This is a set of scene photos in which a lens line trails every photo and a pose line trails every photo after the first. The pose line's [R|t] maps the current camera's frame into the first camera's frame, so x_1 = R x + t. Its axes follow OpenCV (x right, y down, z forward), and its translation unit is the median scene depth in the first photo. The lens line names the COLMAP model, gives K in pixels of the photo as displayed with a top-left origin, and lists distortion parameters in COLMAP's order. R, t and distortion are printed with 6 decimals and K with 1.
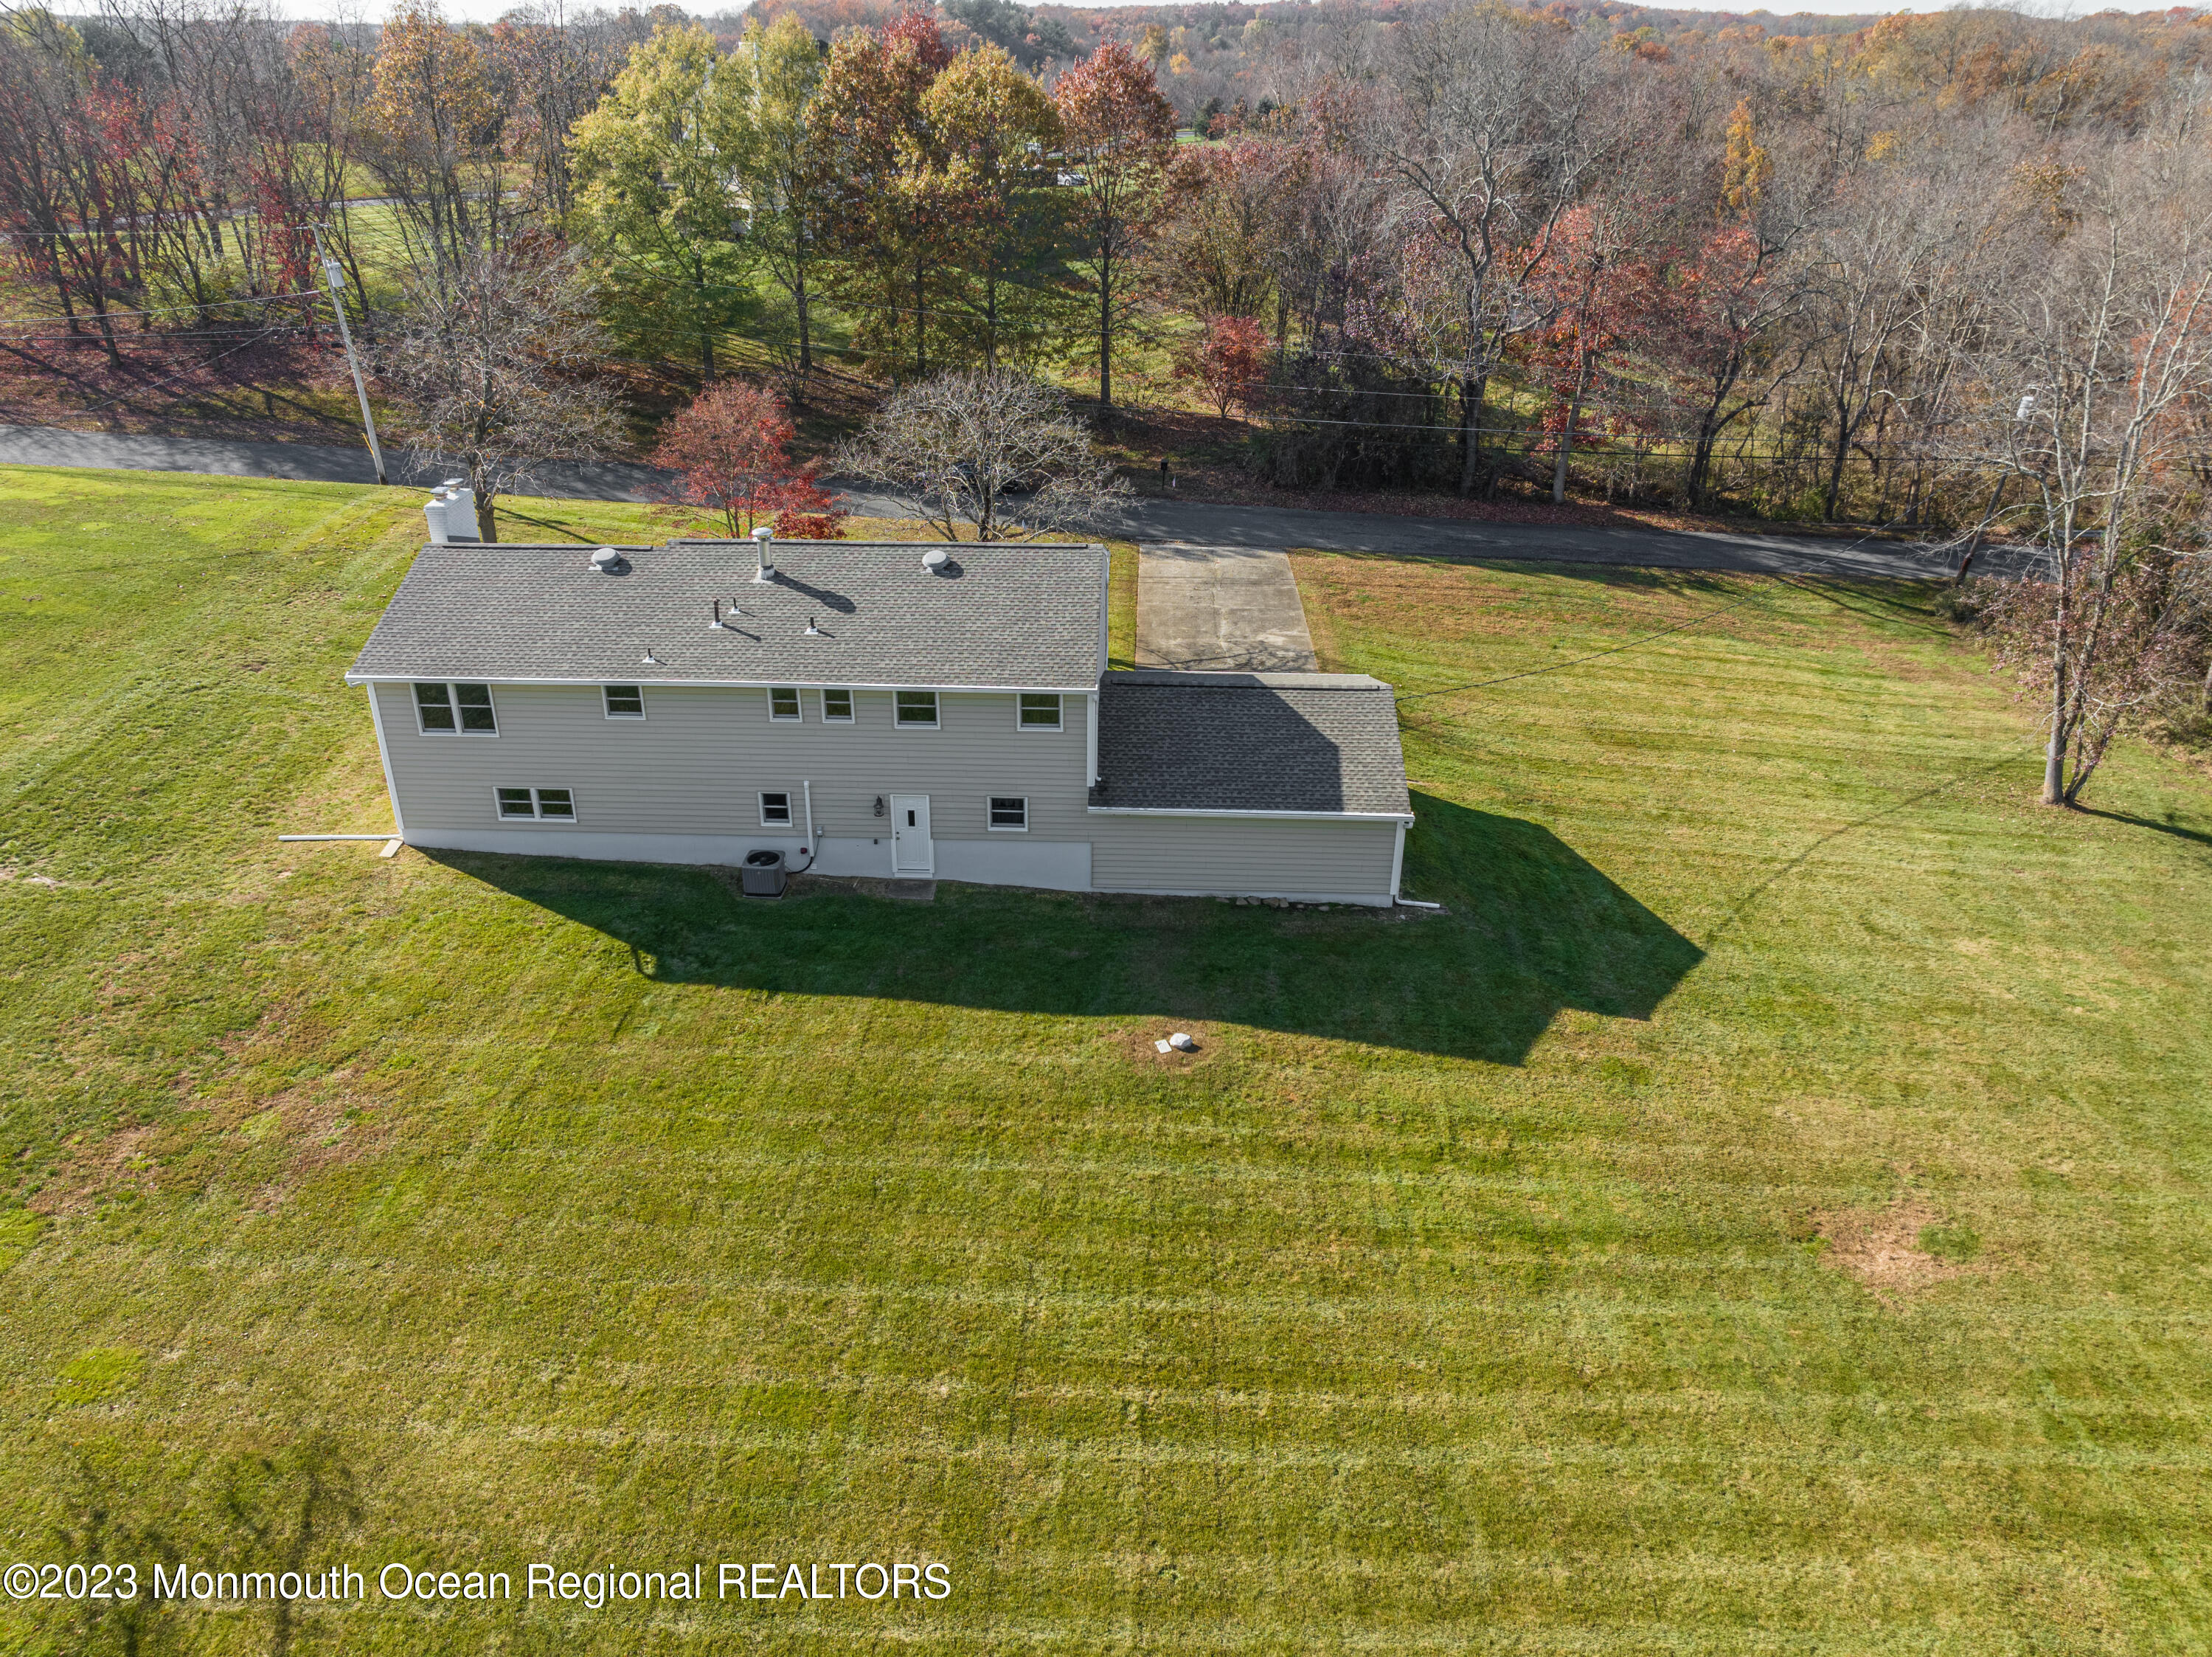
lens RADIAL K [[1661.4, 0, 1112.1], [0, 1661.4, 840.8], [0, 0, 1]] dist [-0.021079, -0.005915]
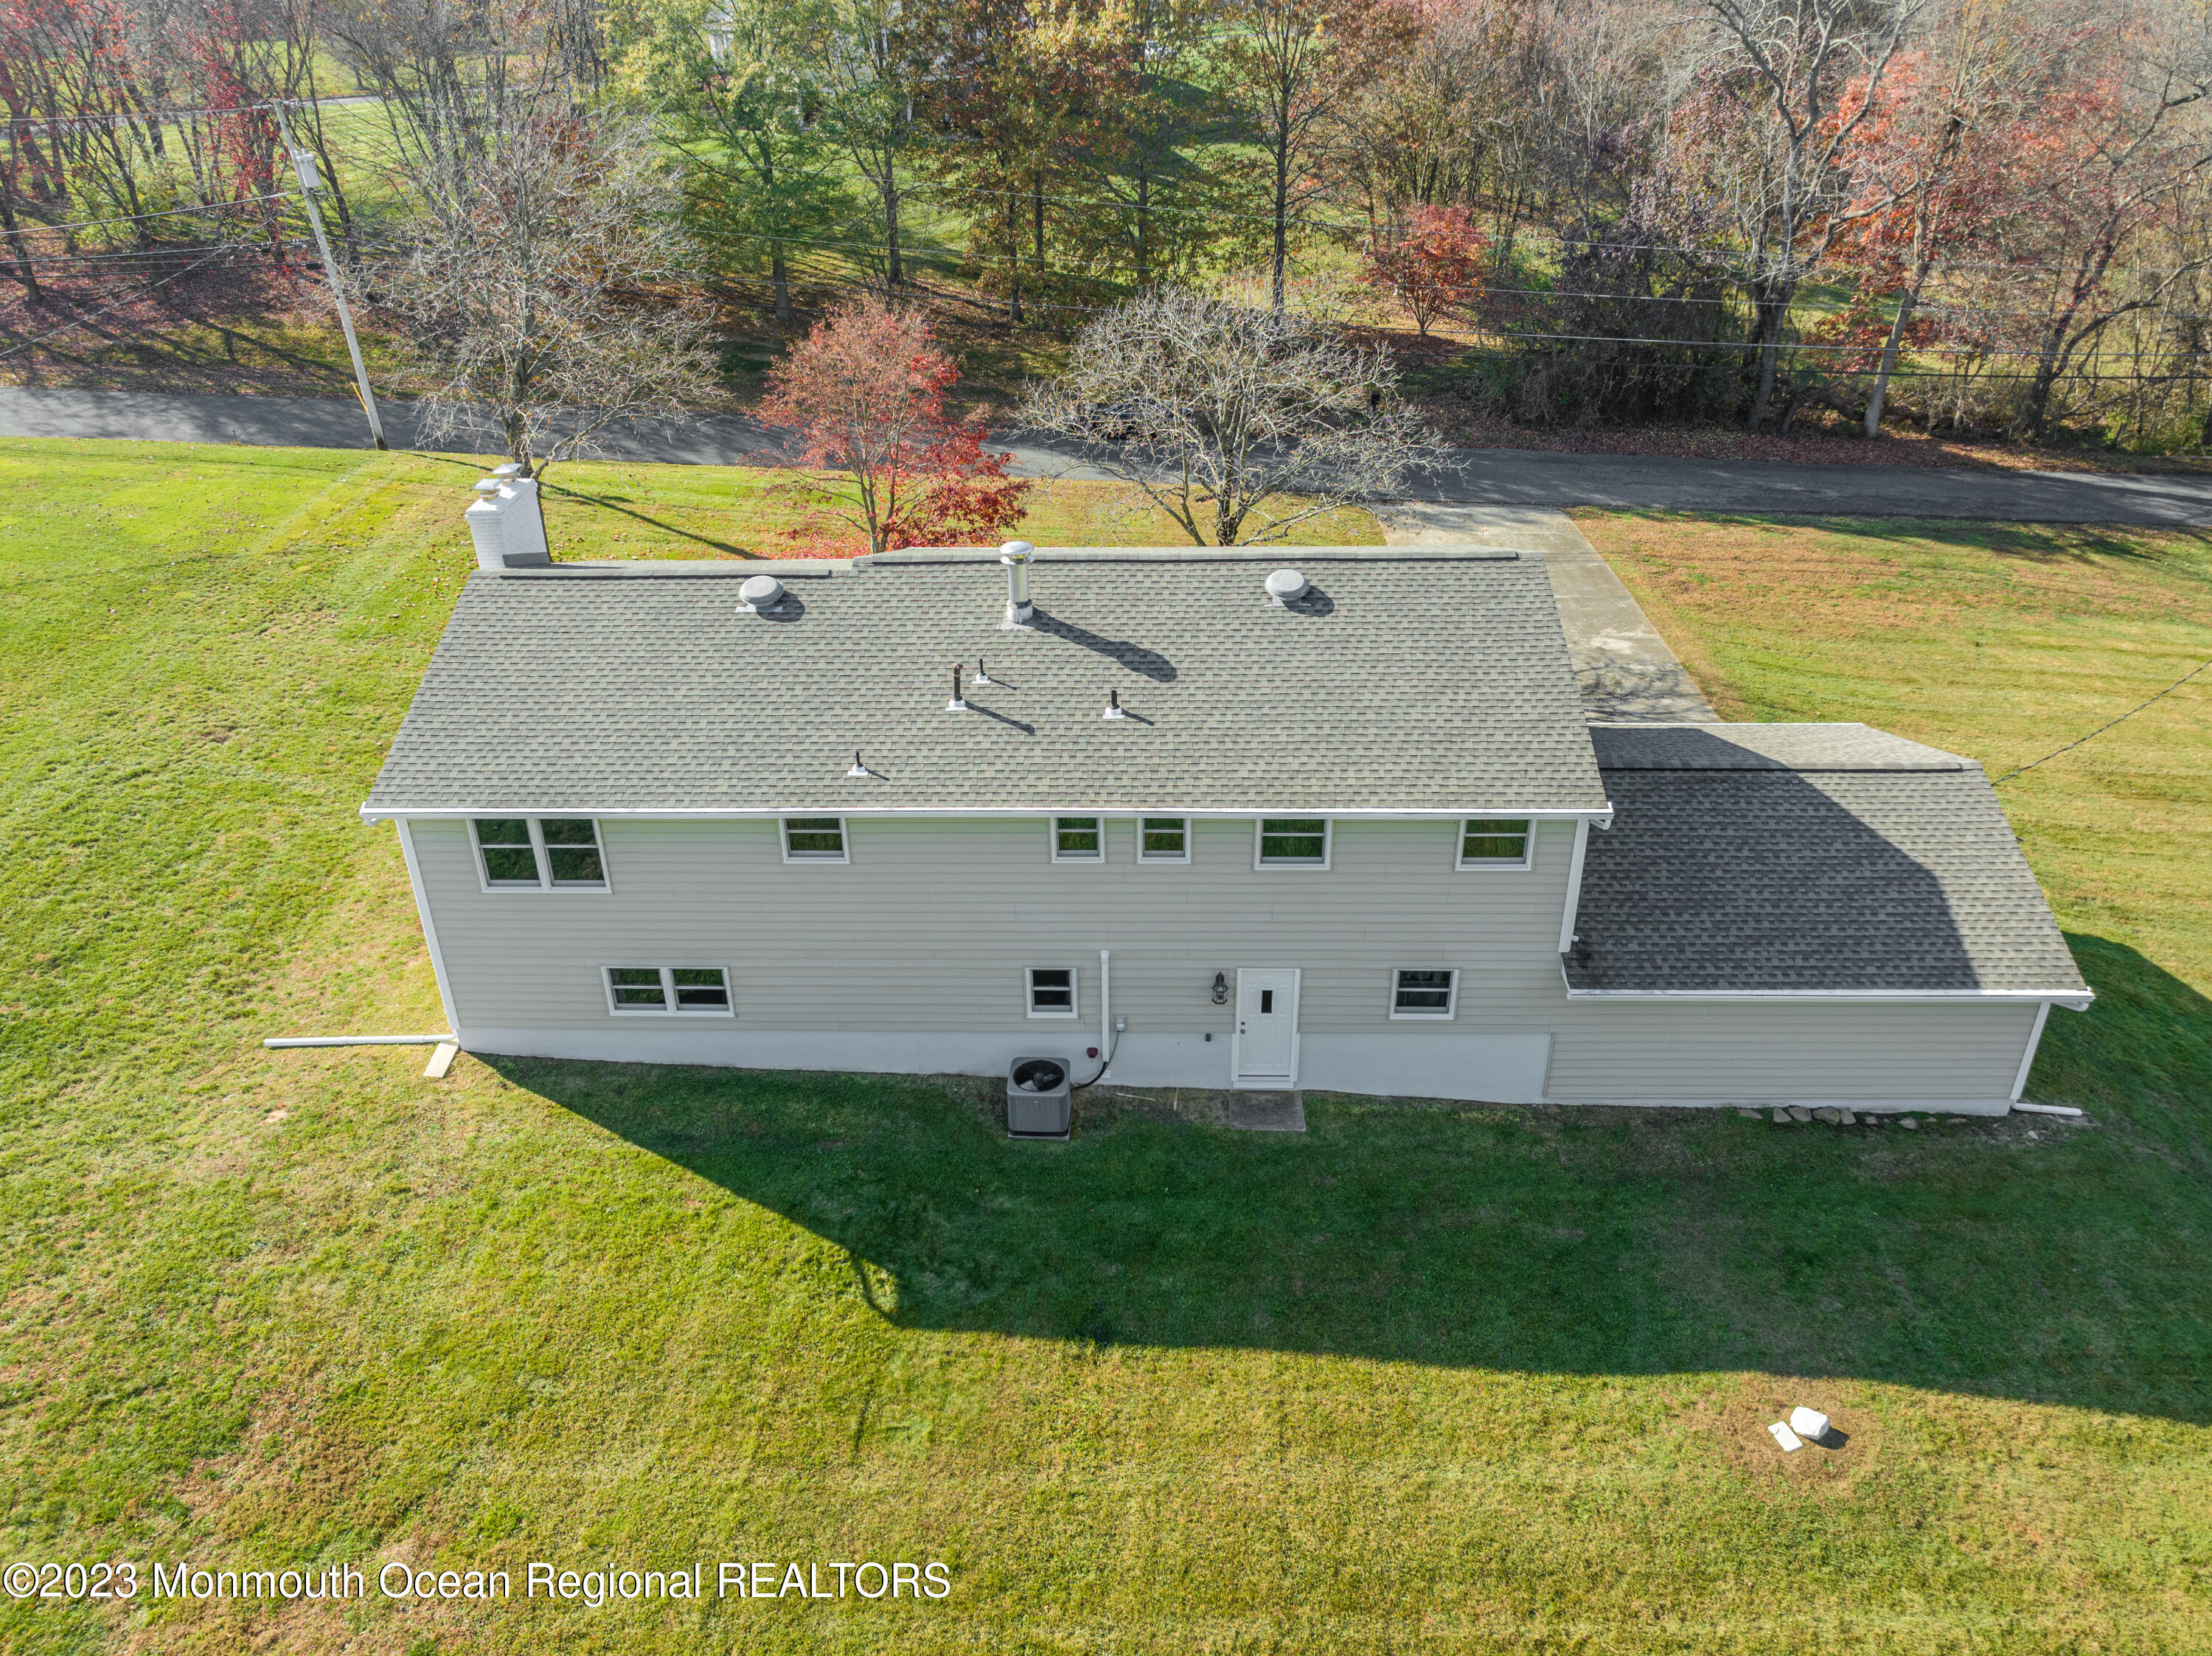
lens RADIAL K [[1661.2, 0, 1100.8], [0, 1661.2, 838.7], [0, 0, 1]] dist [-0.021079, -0.005915]
pose [[0.999769, -0.021451, -0.001384, -0.179285], [0.021493, 0.998597, 0.048405, -0.105782], [0.000344, -0.048423, 0.998827, 0.367877]]
